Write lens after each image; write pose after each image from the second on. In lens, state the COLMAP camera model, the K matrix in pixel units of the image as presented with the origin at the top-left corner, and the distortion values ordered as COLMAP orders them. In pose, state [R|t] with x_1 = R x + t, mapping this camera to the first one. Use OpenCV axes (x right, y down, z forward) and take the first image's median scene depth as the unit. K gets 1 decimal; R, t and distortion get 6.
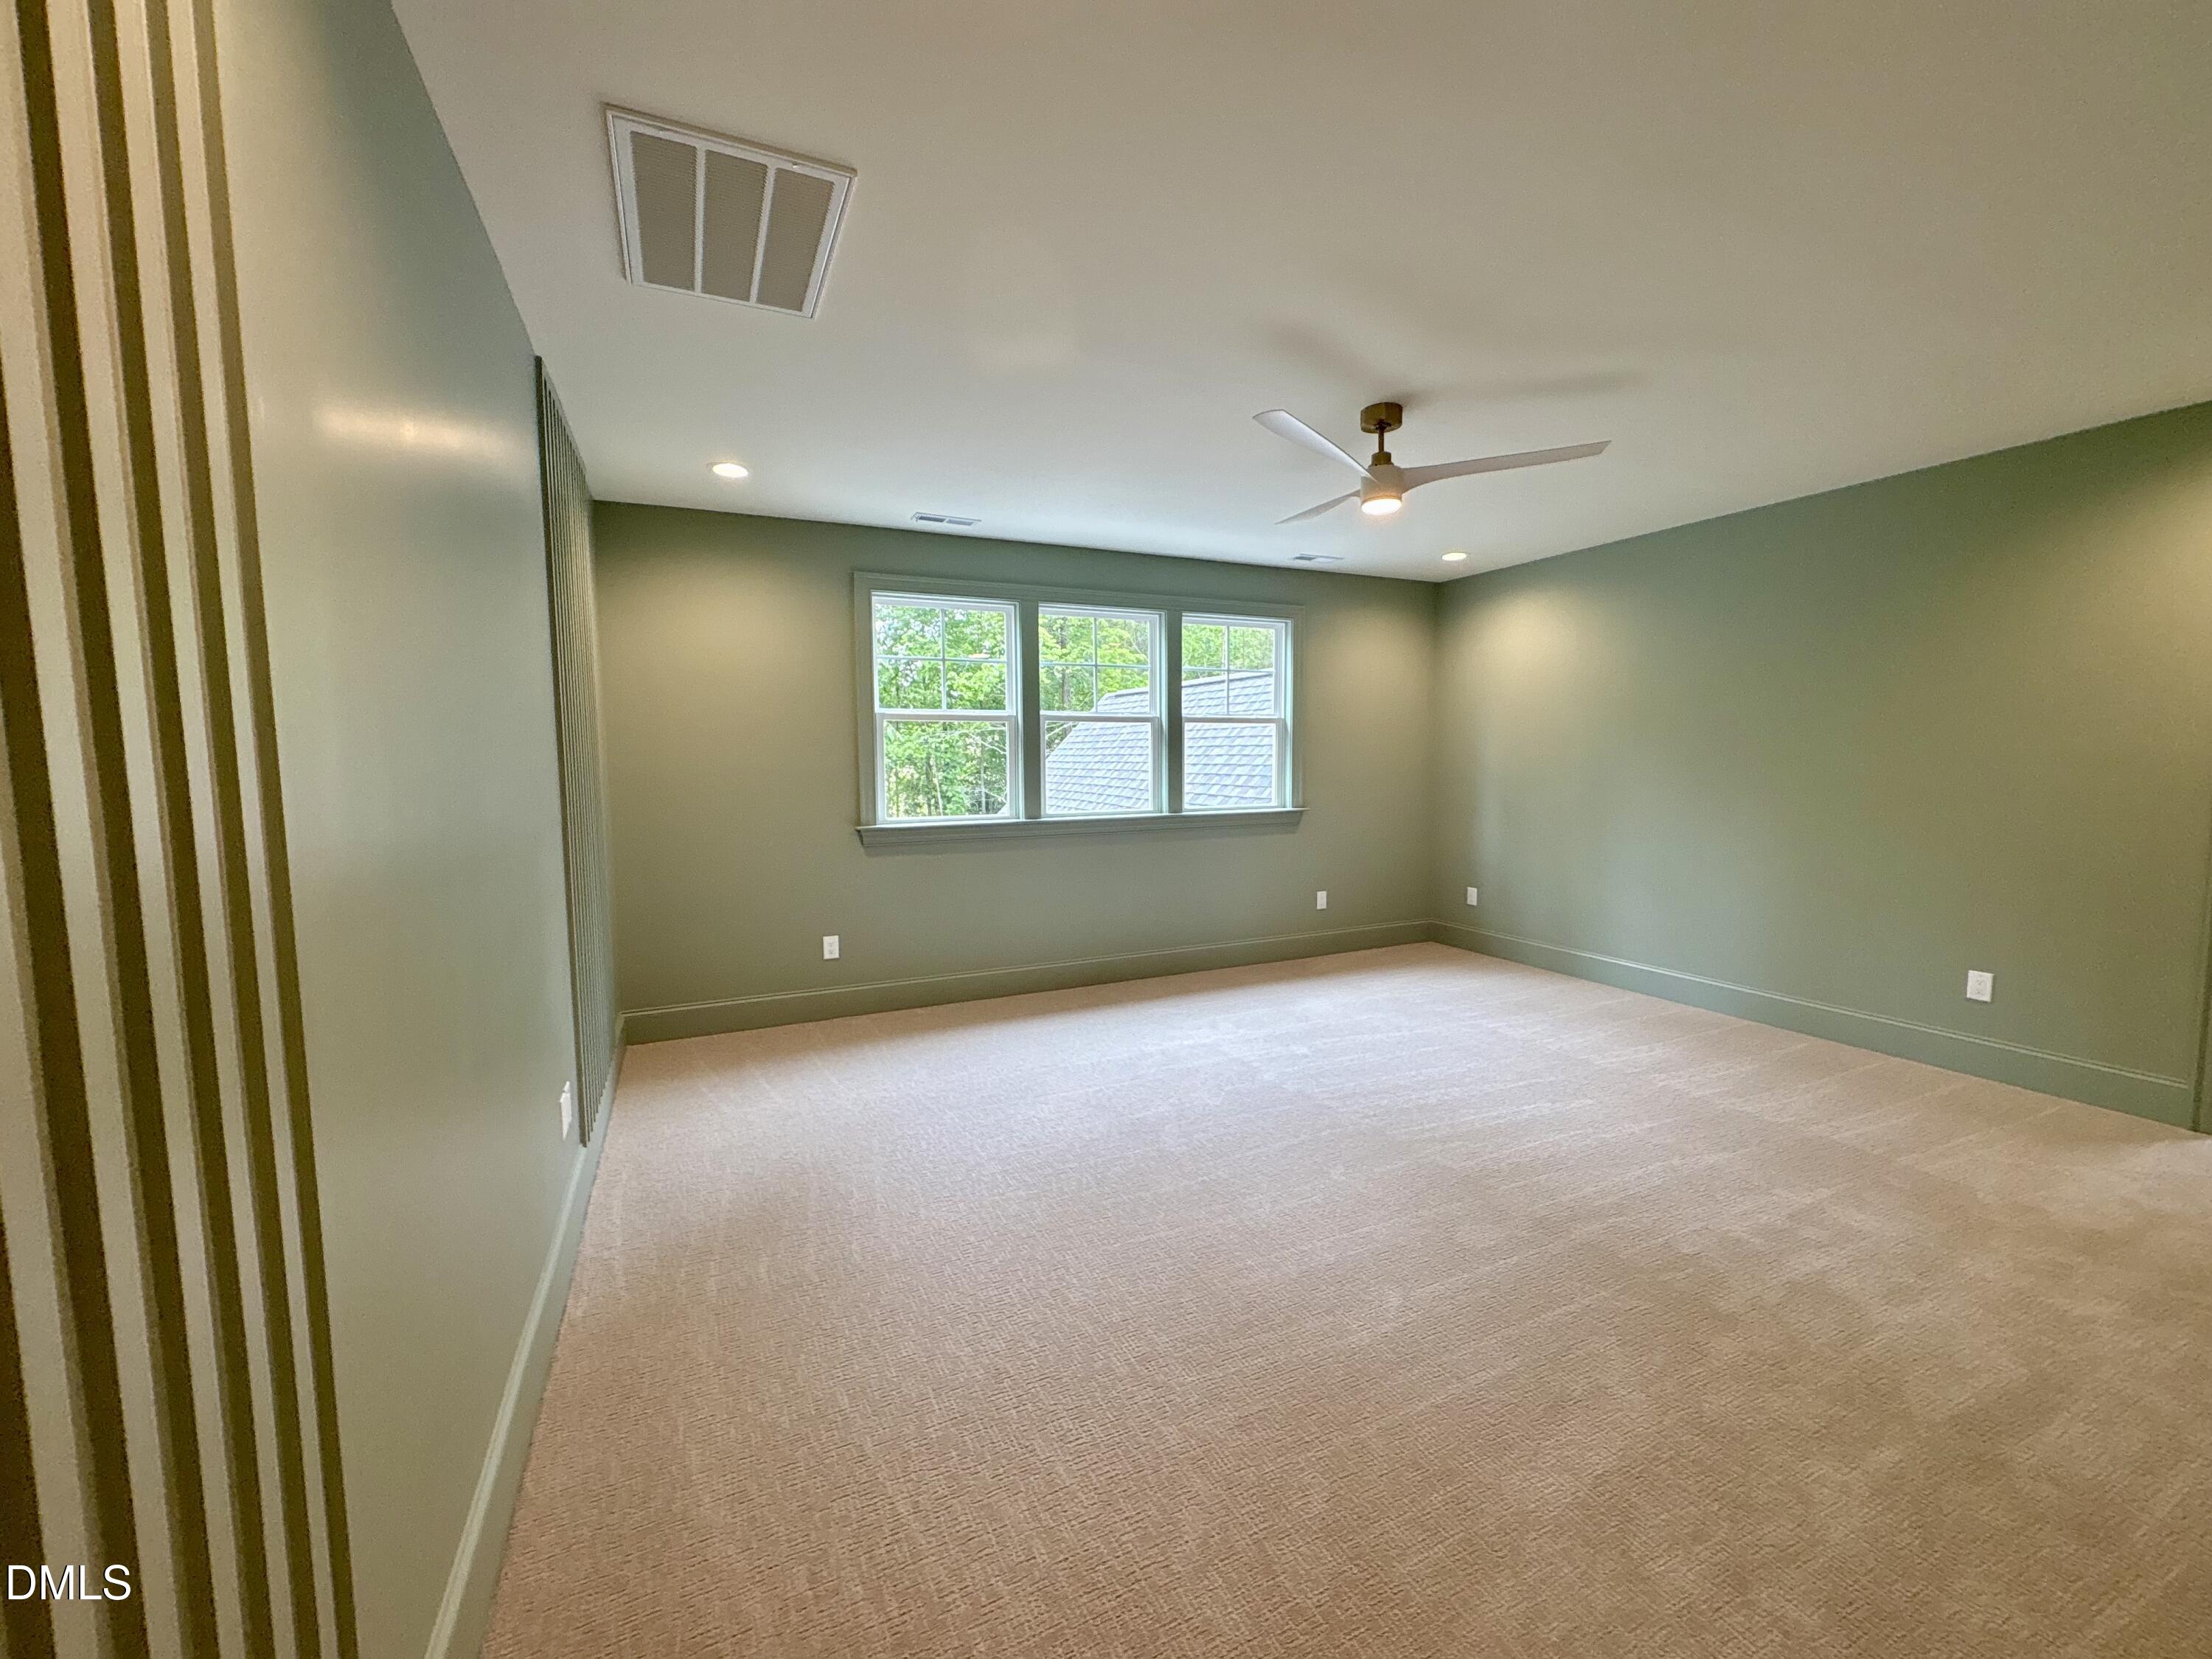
lens RADIAL K [[882.8, 0, 1106.0], [0, 882.8, 829.5], [0, 0, 1]] dist [0.001652, 0.000078]
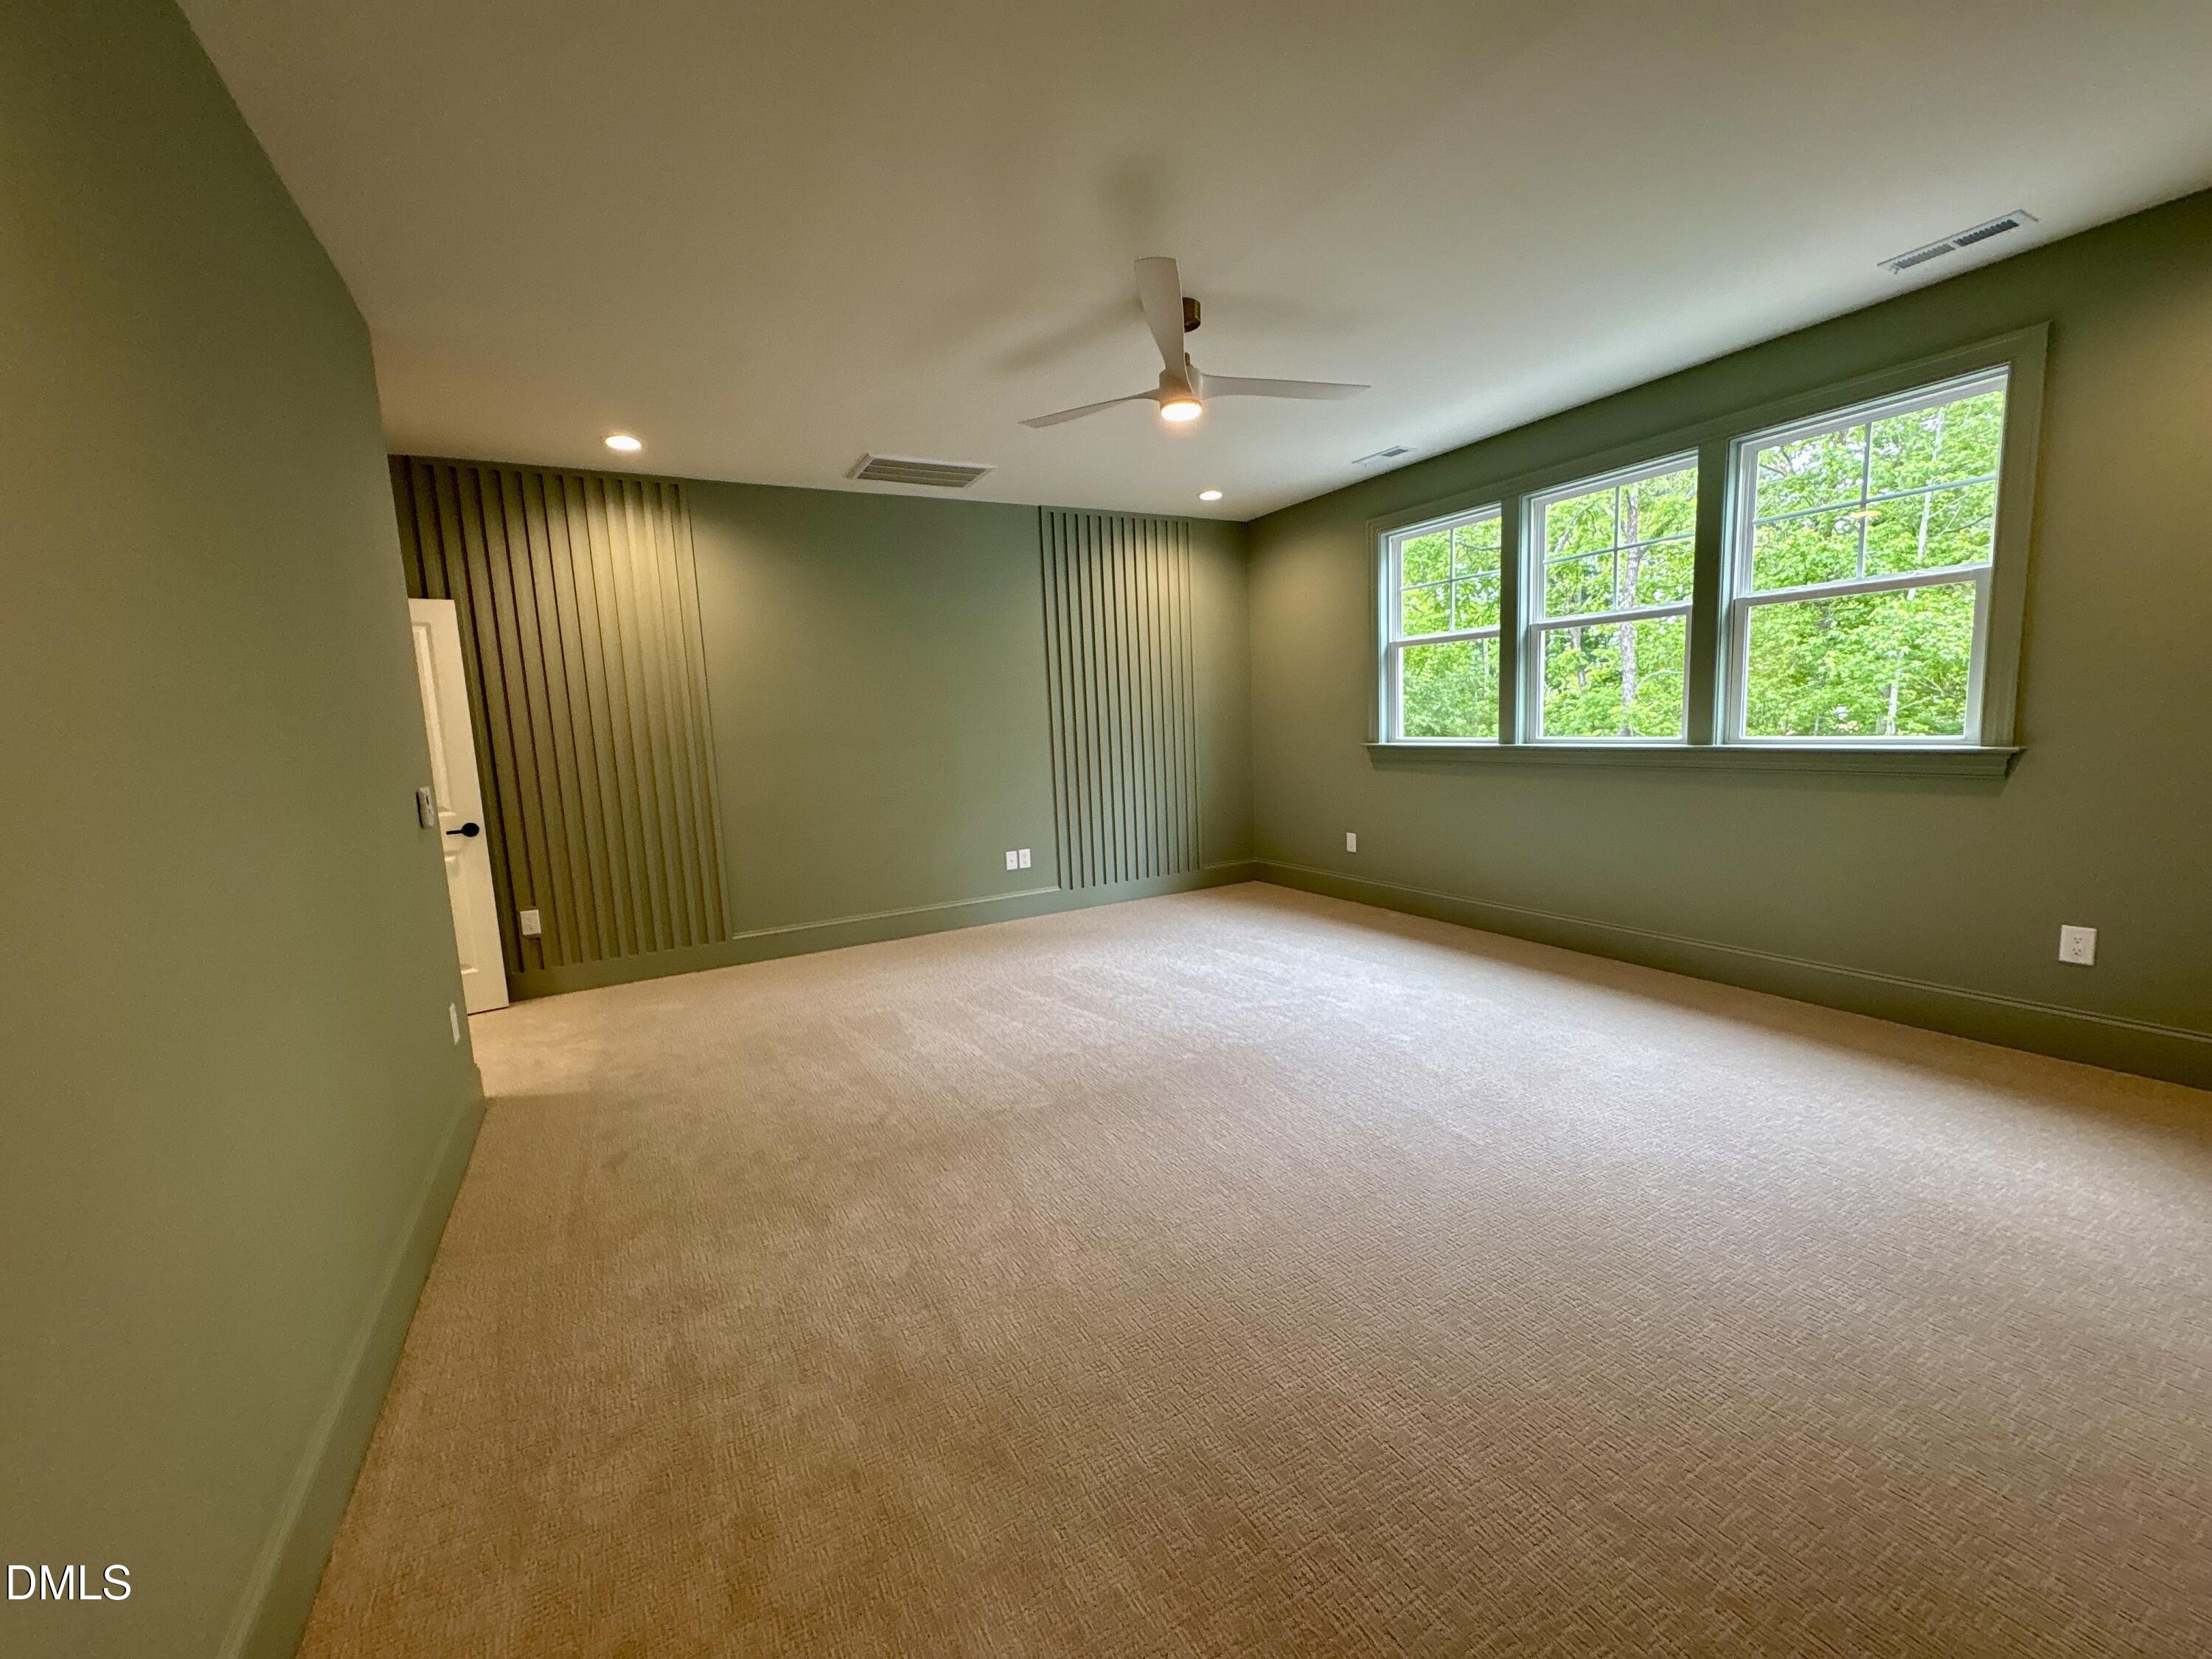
lens RADIAL K [[882.8, 0, 1106.0], [0, 882.8, 829.5], [0, 0, 1]] dist [0.001652, 0.000078]
pose [[0.068393, 0.130920, -0.989031, 0.796121], [-0.043047, 0.990816, 0.128180, -0.023718], [0.996729, 0.033808, 0.073401, 0.523238]]
